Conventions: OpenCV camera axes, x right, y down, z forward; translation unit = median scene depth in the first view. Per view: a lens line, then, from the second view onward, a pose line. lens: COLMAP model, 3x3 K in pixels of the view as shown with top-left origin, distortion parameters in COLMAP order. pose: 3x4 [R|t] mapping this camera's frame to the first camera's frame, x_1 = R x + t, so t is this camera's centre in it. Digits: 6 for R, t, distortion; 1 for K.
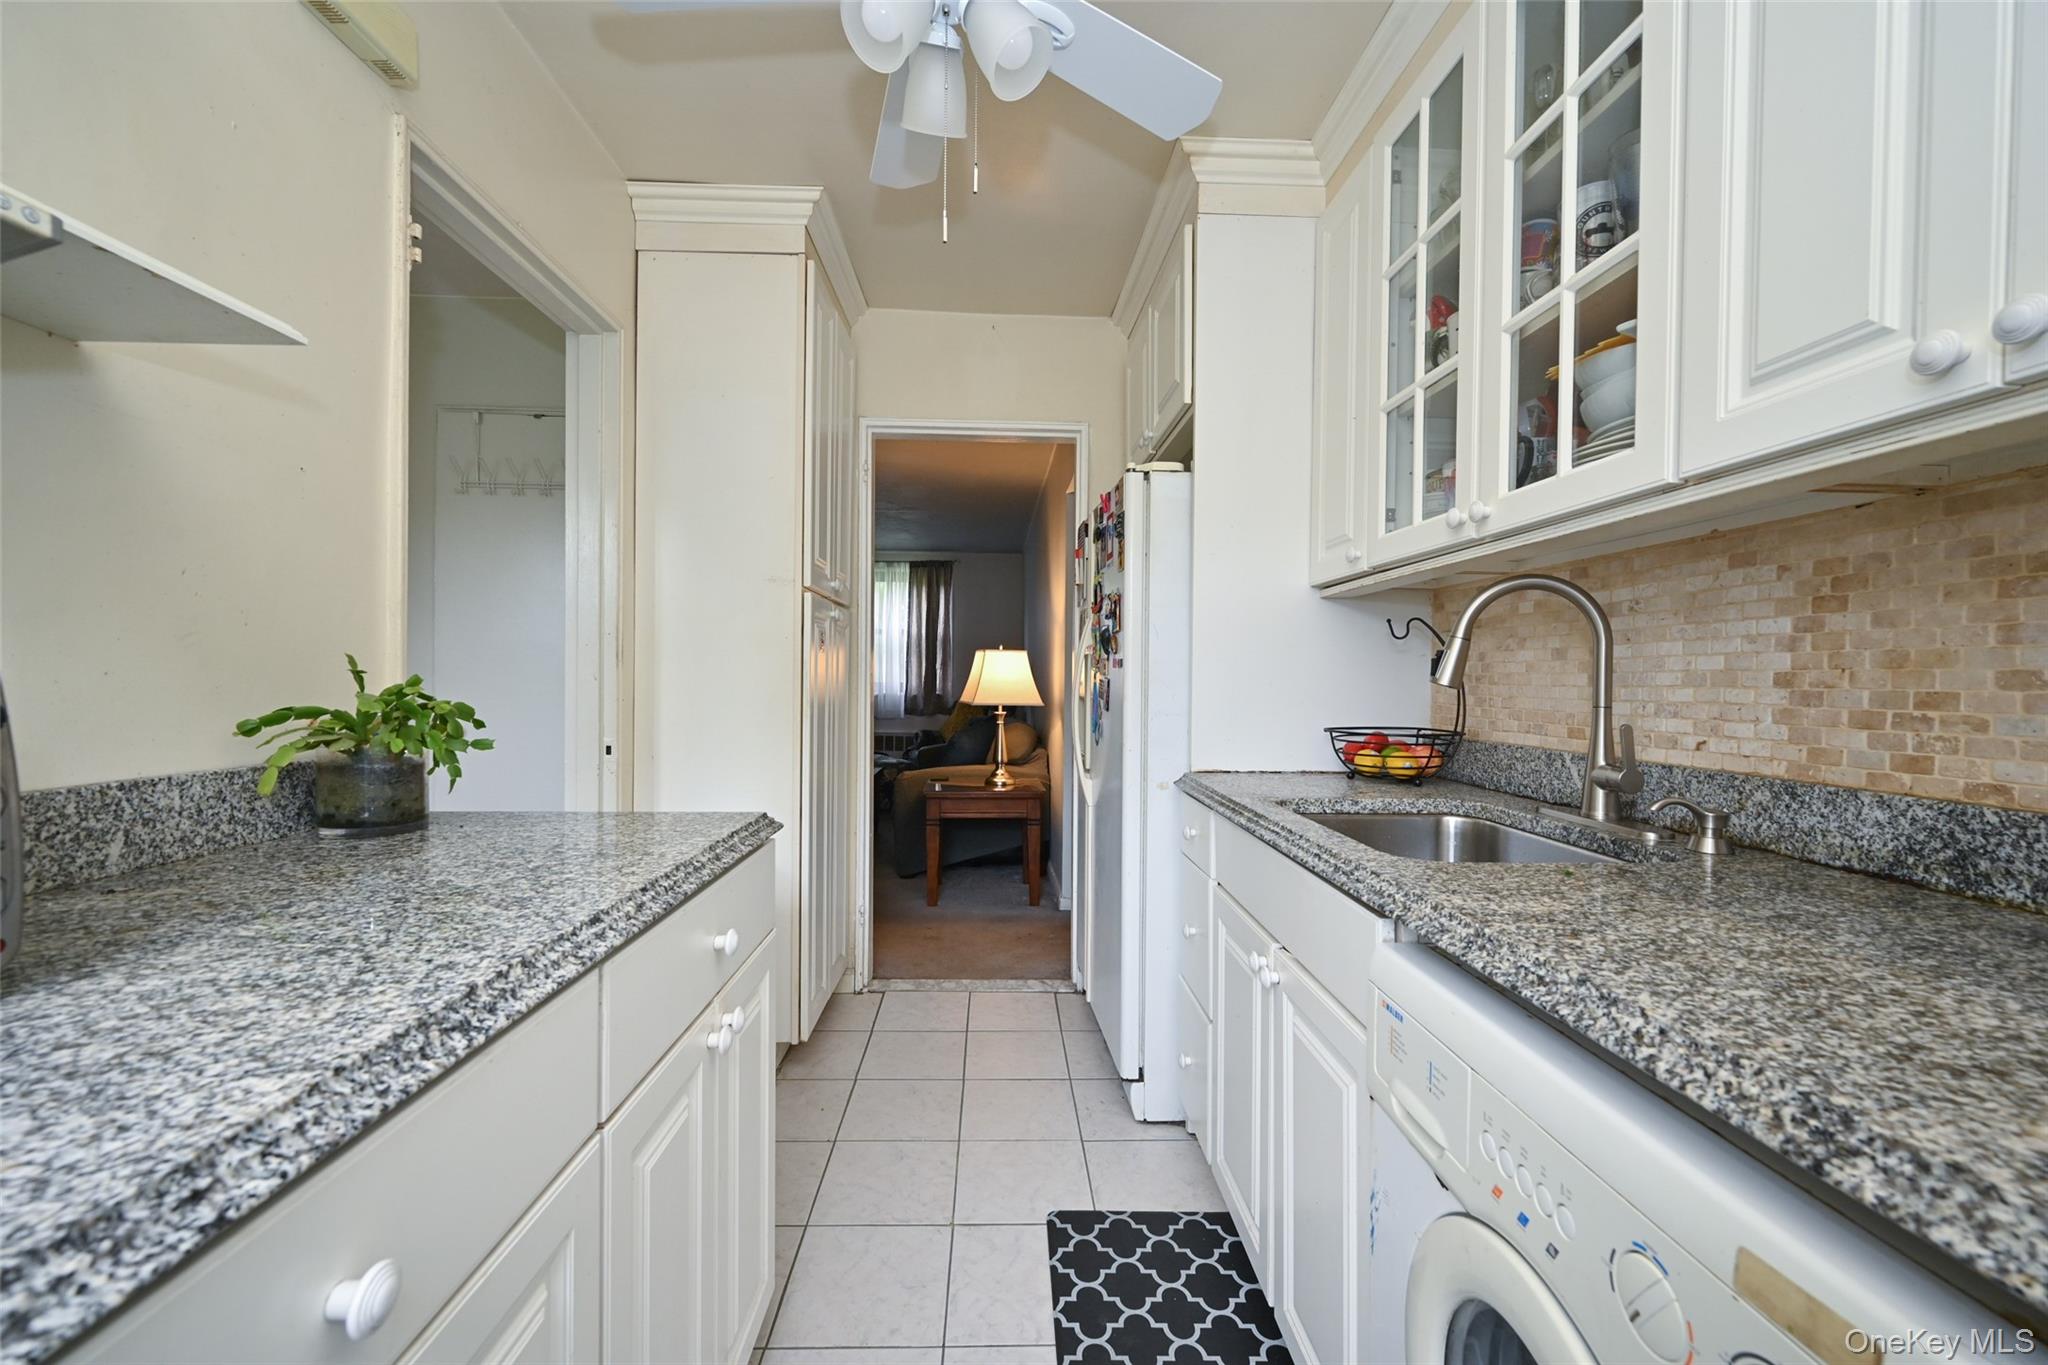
lens RADIAL K [[795.9, 0, 1021.4], [0, 795.9, 686.8], [0, 0, 1]] dist [0.001080, -0.000230]
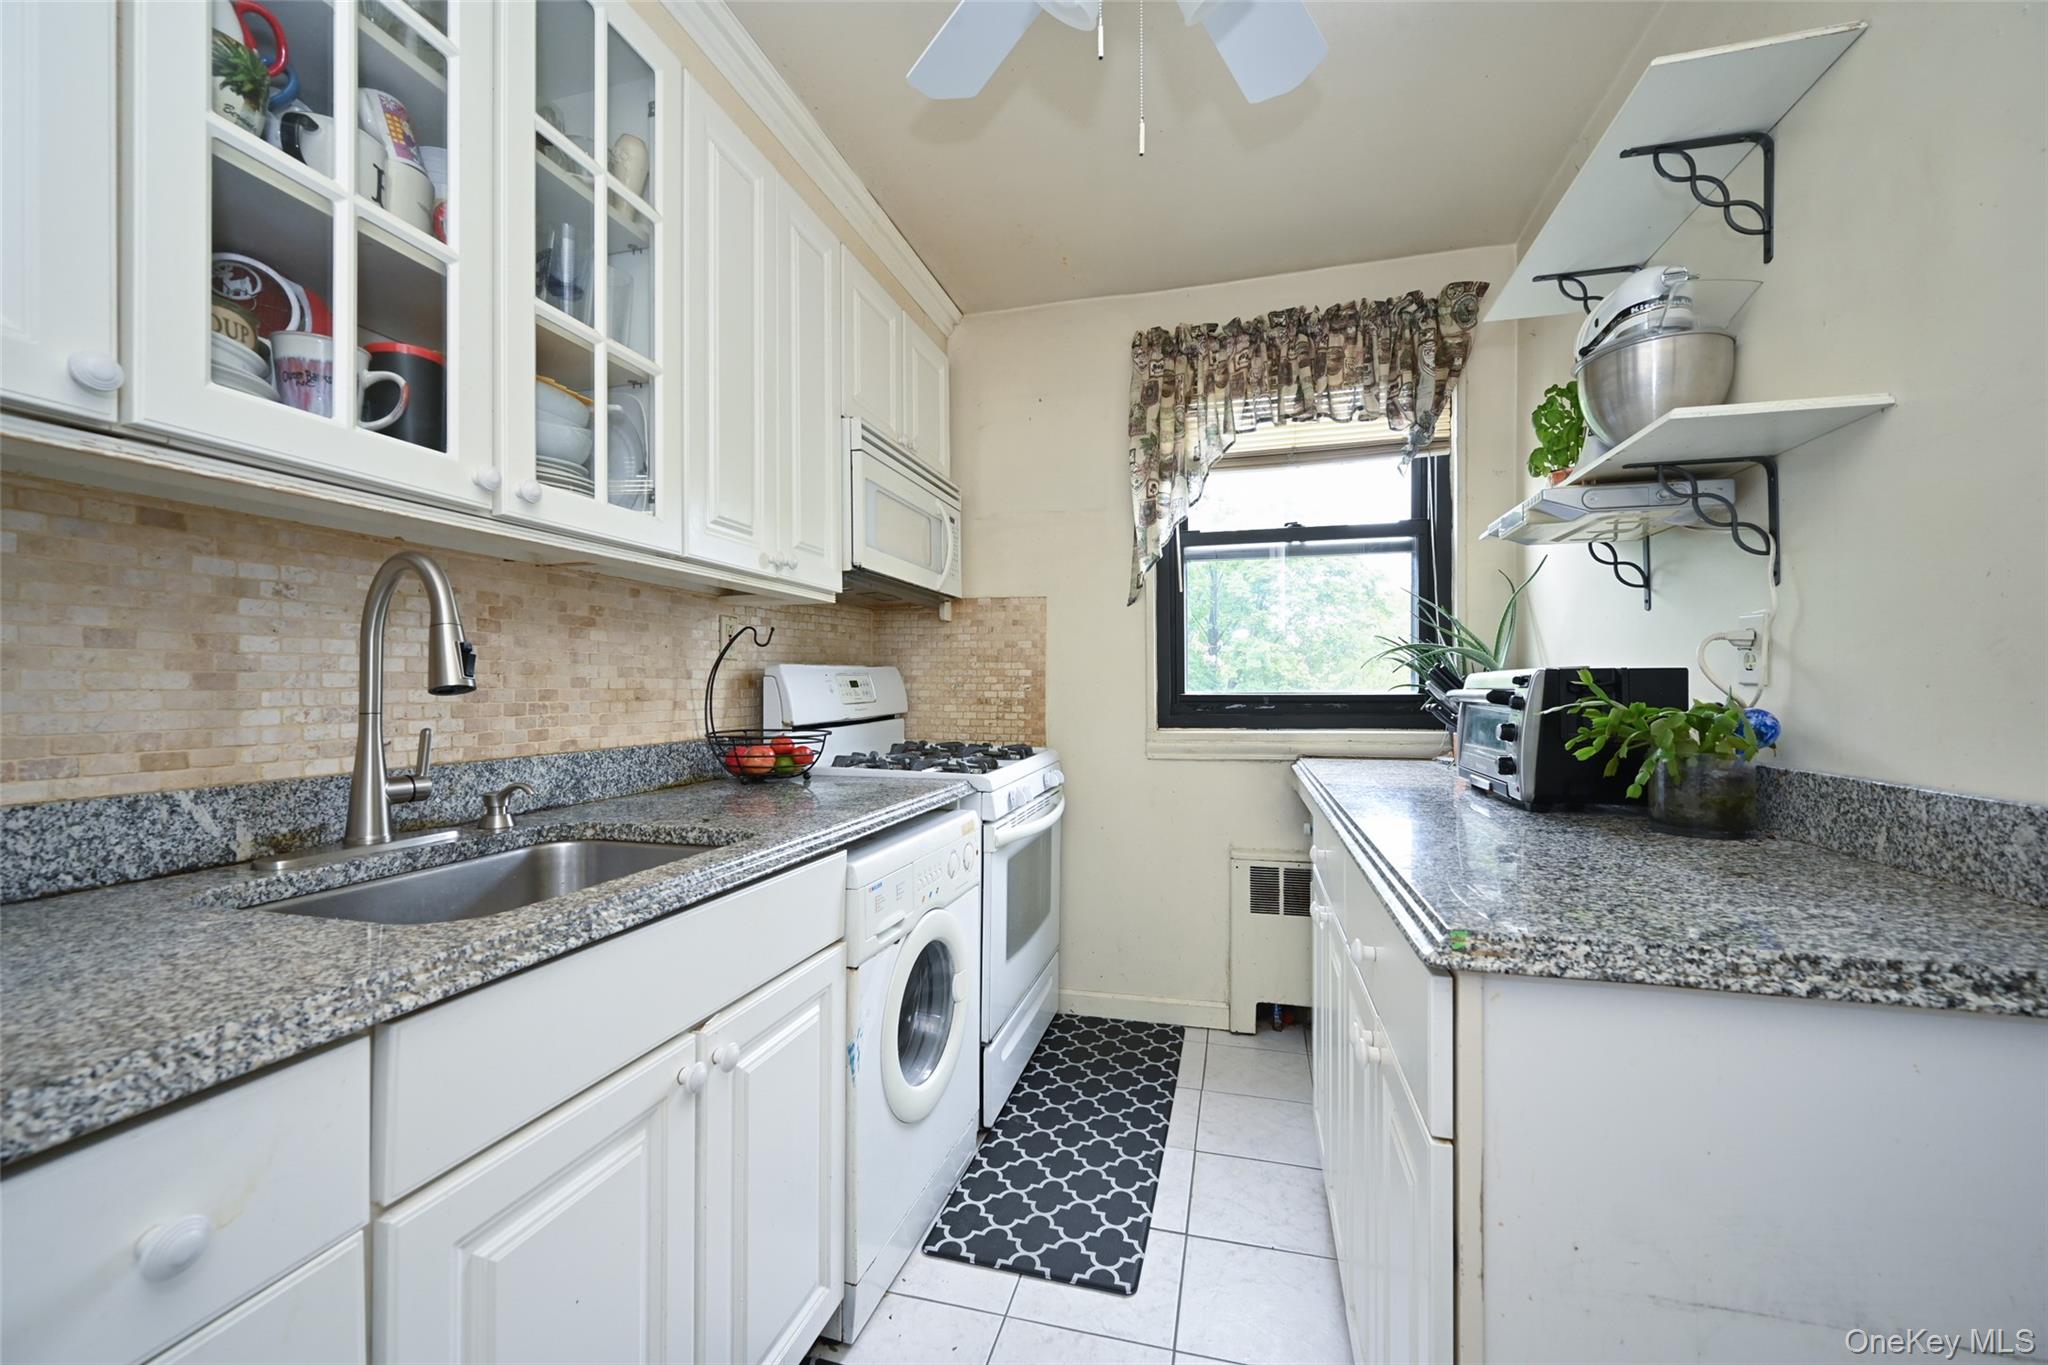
lens RADIAL K [[795.9, 0, 1019.2], [0, 795.9, 678.7], [0, 0, 1]] dist [0.001080, -0.000230]
pose [[-0.952204, -0.004829, 0.305425, -0.268807], [-0.004316, 0.999988, 0.002354, -0.022674], [-0.305433, 0.000923, -0.952213, 2.152638]]
